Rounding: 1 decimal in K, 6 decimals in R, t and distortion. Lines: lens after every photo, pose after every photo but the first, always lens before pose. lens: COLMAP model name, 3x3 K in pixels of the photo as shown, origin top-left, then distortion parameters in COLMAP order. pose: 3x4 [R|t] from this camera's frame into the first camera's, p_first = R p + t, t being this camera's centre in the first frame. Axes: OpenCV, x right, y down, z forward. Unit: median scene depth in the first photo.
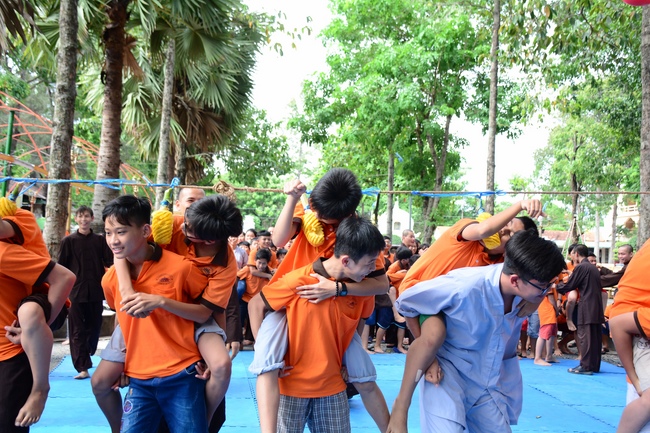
lens RADIAL K [[792.3, 0, 326.2], [0, 792.3, 219.7], [0, 0, 1]] dist [0.141890, 0.000000]
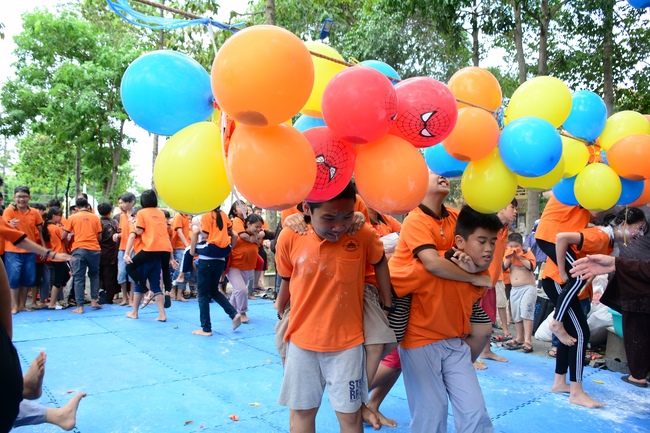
lens RADIAL K [[528.2, 0, 323.3], [0, 528.2, 220.3], [0, 0, 1]] dist [-0.134399, 0.082264]
pose [[0.867112, -0.021153, 0.497664, 0.013717], [0.004186, 0.999372, 0.035183, 0.008045], [-0.498096, -0.028424, 0.866656, 0.094786]]
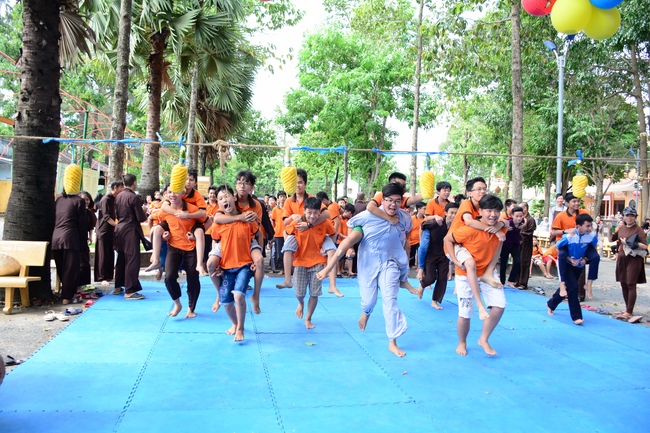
lens RADIAL K [[528.2, 0, 320.3], [0, 528.2, 221.3], [0, 0, 1]] dist [-0.134399, 0.082264]
pose [[0.999411, -0.003242, 0.034161, -0.000016], [0.001054, 0.997957, 0.063882, 0.001934], [-0.034299, -0.063809, 0.997373, 0.026206]]
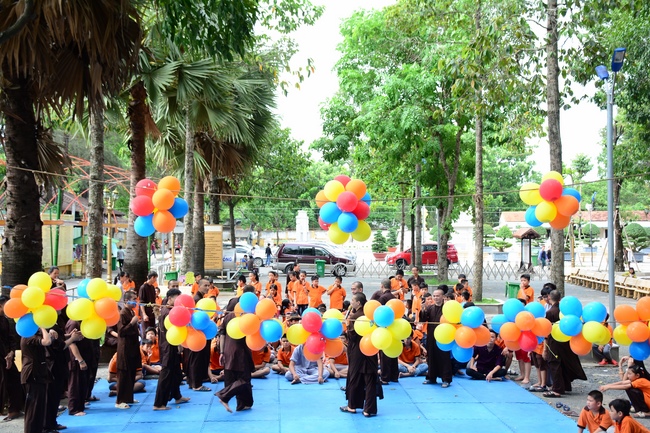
lens RADIAL K [[865.4, 0, 312.7], [0, 865.4, 230.5], [0, 0, 1]] dist [0.295179, 0.000000]
pose [[0.993937, -0.041848, -0.101678, 0.080300], [0.045225, 0.998492, 0.031135, -0.044819], [0.100221, -0.035544, 0.994330, -0.190440]]
